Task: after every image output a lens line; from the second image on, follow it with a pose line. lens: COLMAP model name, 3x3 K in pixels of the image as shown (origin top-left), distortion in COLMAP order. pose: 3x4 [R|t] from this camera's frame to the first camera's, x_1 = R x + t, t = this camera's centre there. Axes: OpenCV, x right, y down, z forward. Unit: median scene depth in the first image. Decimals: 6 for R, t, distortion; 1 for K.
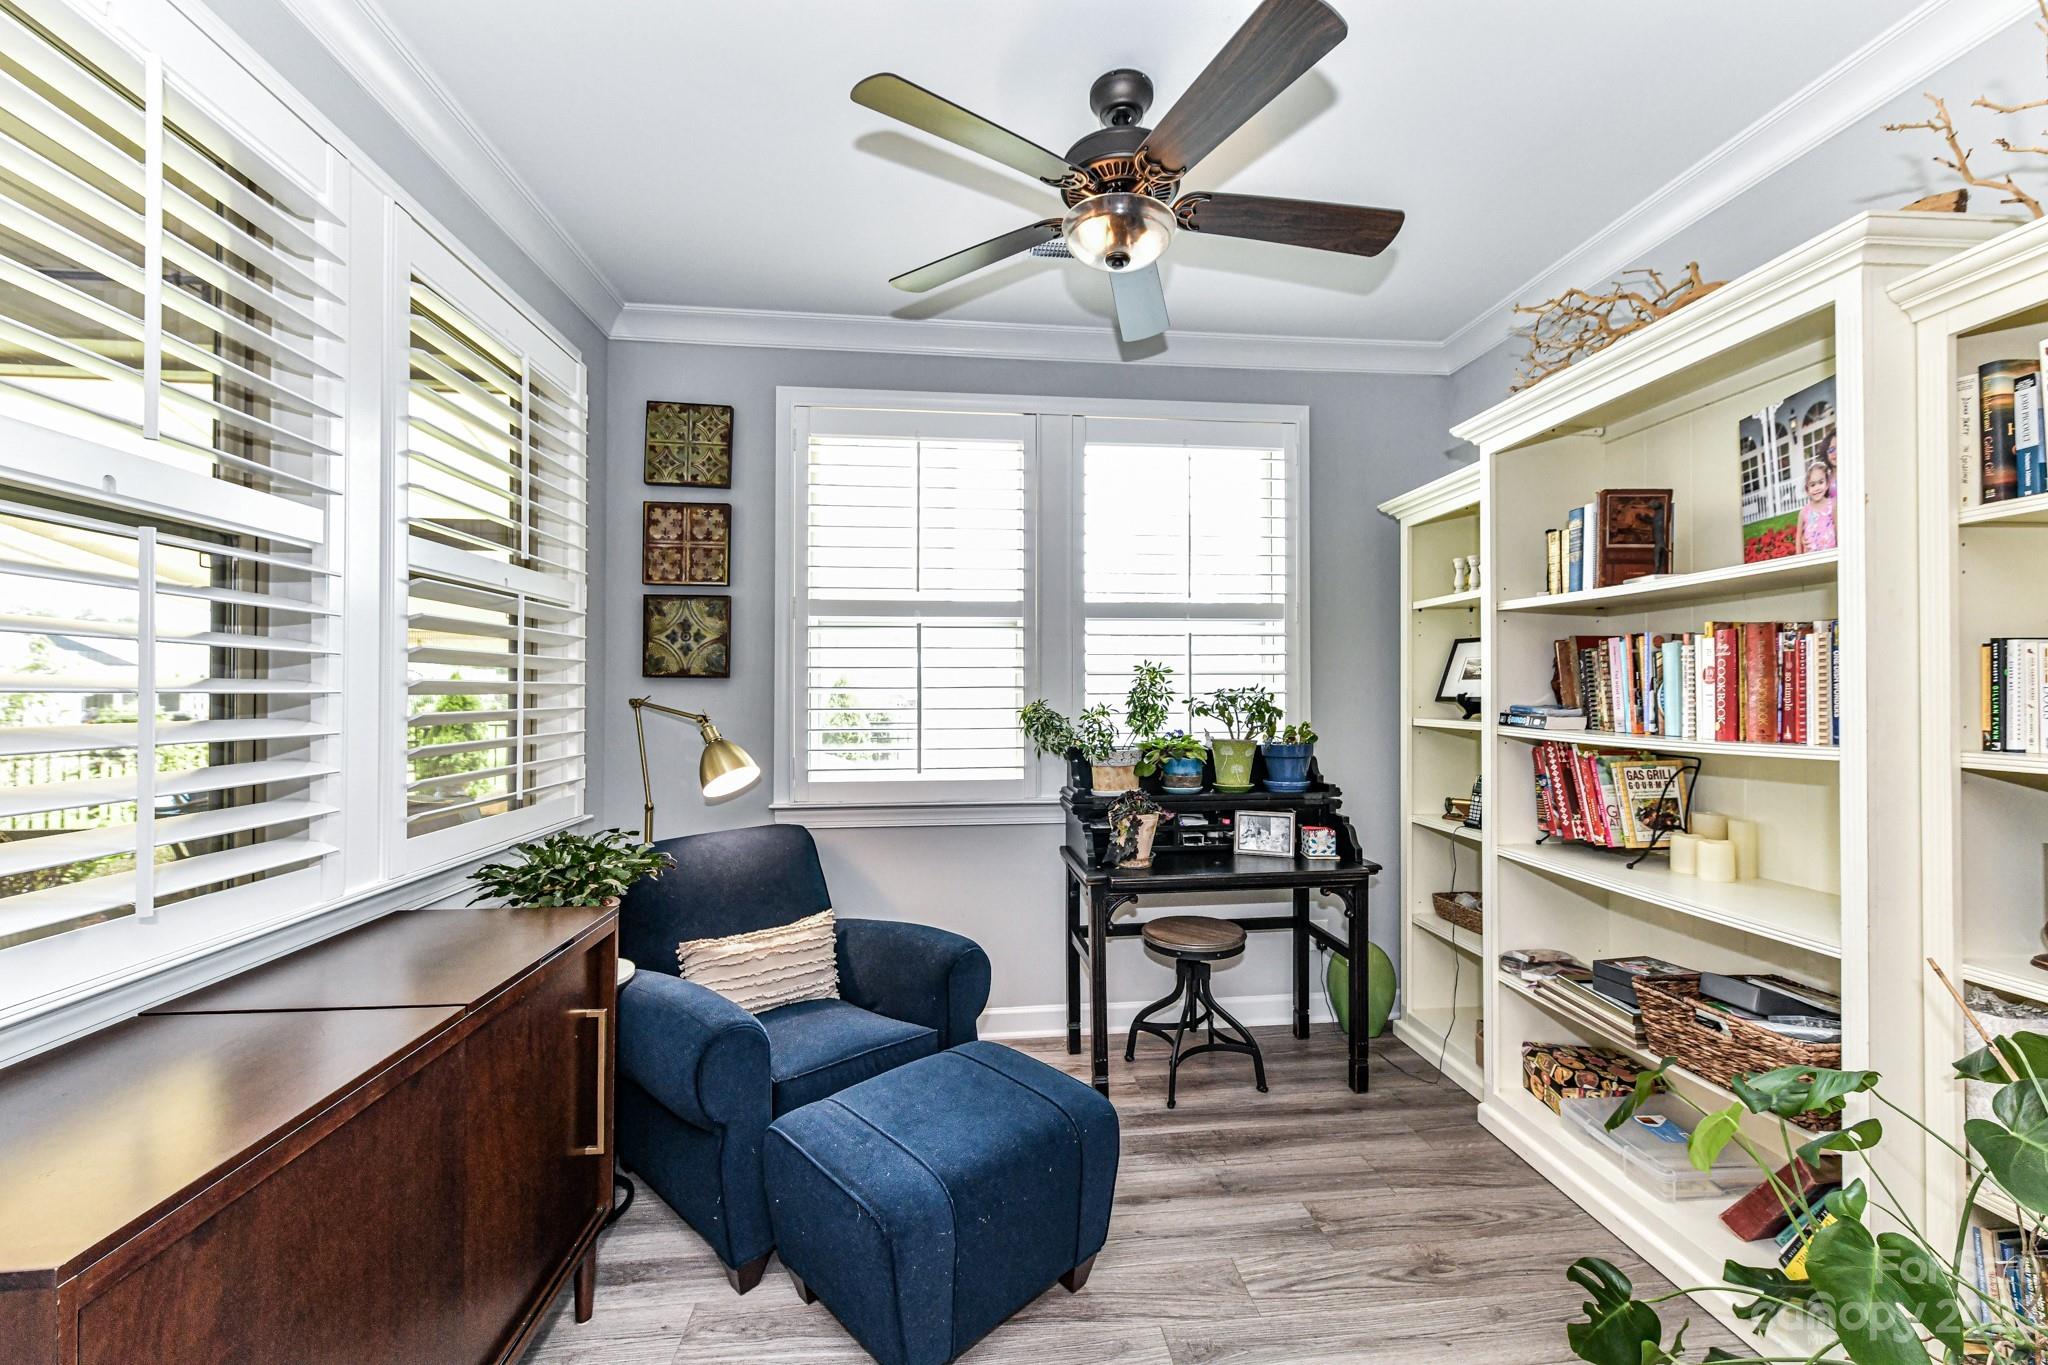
lens RADIAL K [[807.3, 0, 1024.3], [0, 807.3, 679.7], [0, 0, 1]] dist [0.006947, -0.003123]
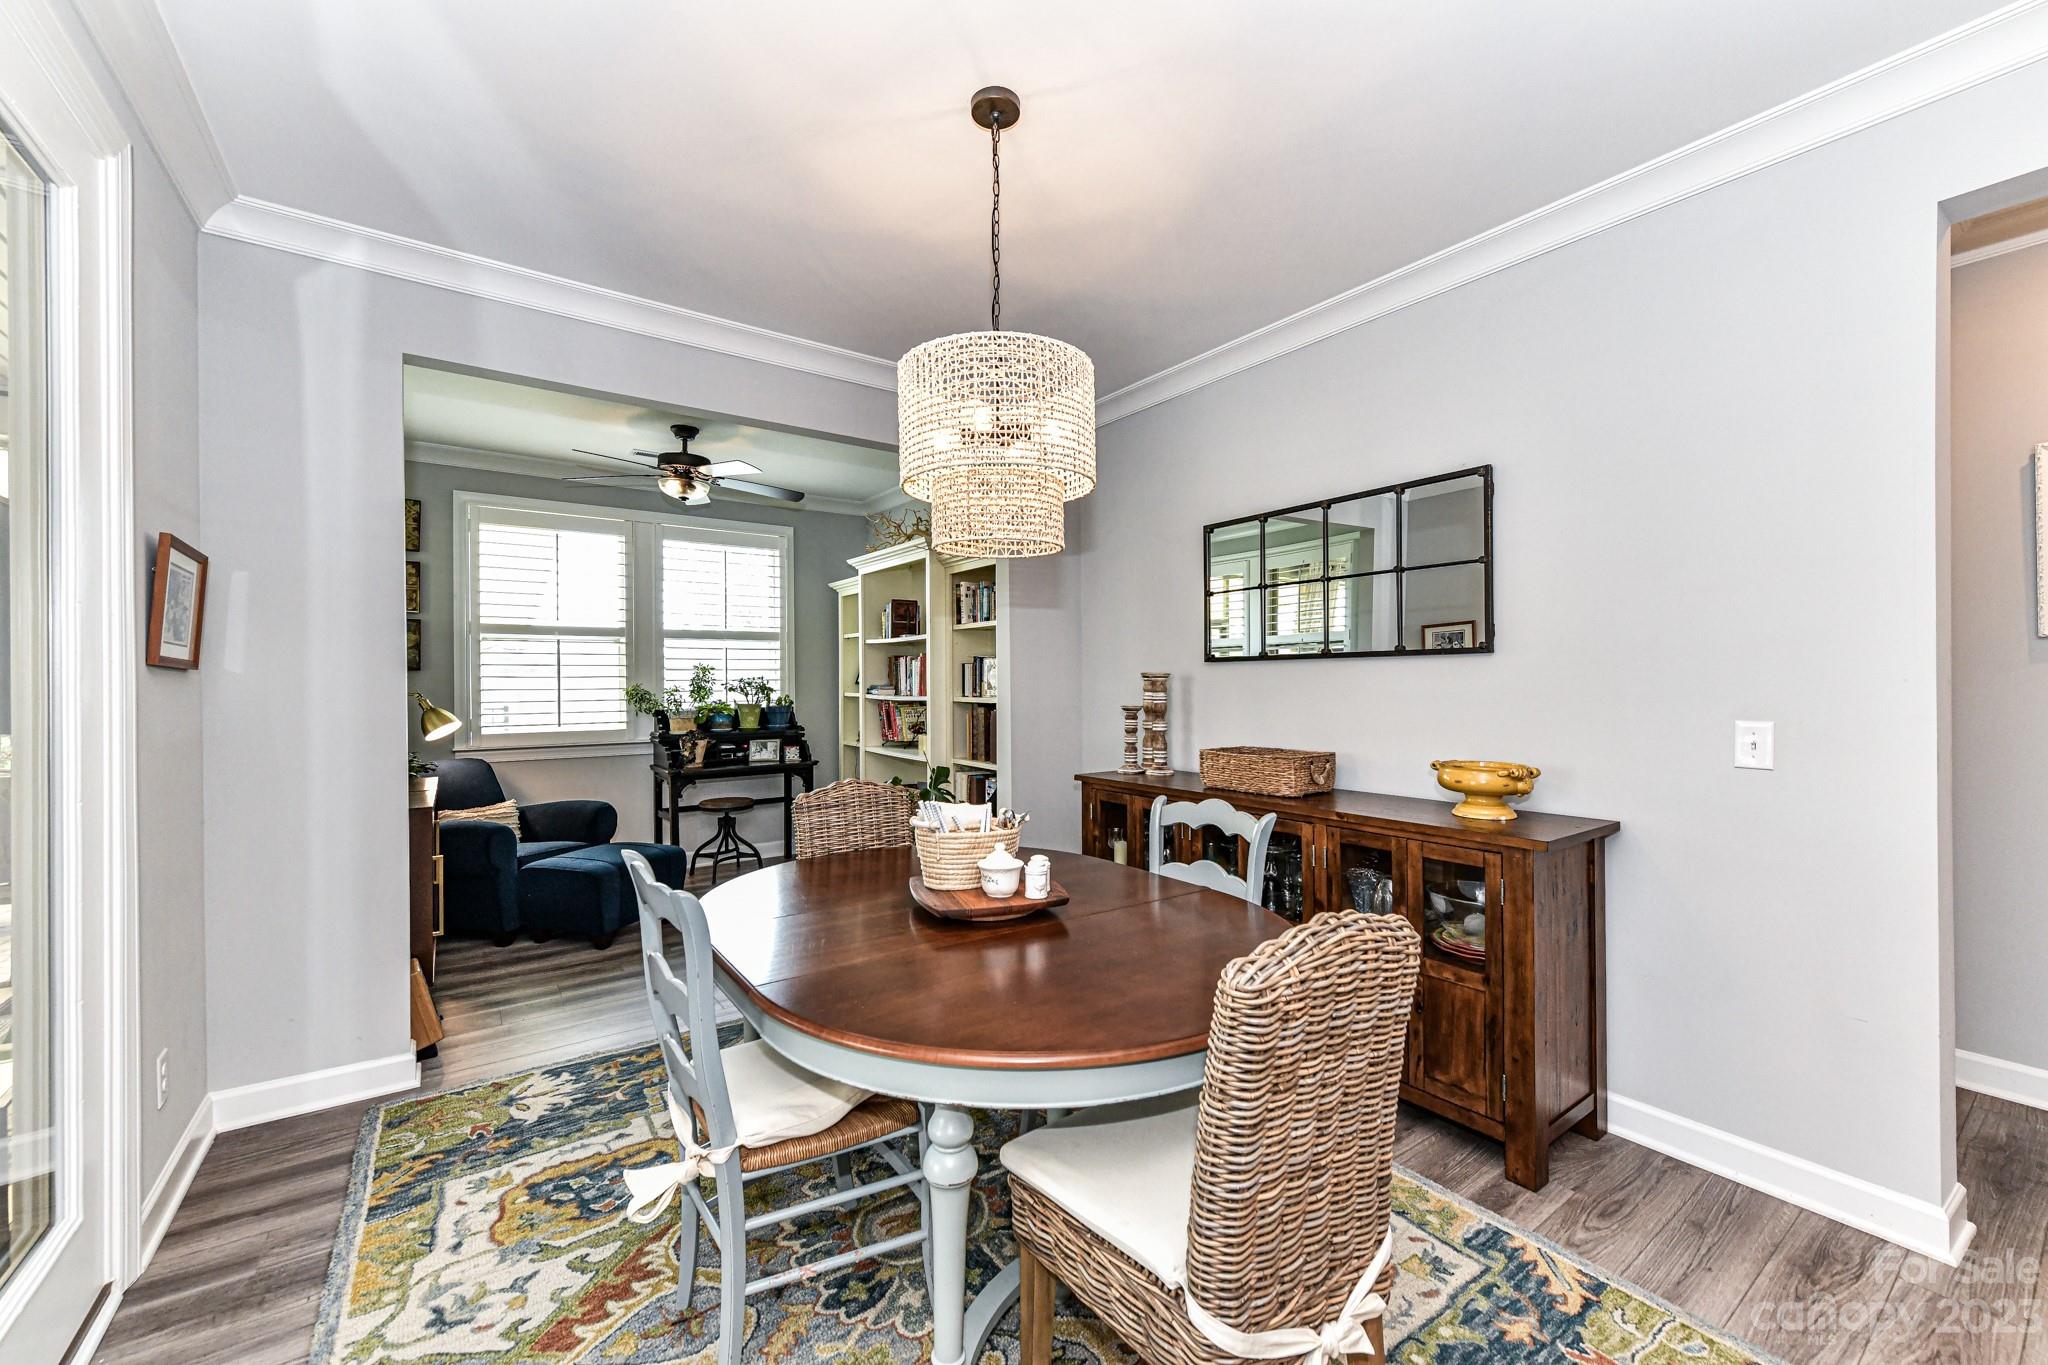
lens RADIAL K [[807.3, 0, 1033.7], [0, 807.3, 685.1], [0, 0, 1]] dist [0.006947, -0.003123]
pose [[0.864795, -0.004725, 0.502103, -0.122657], [-0.006294, 0.999775, 0.020248, -0.014697], [-0.502085, -0.020670, 0.864571, -1.011316]]
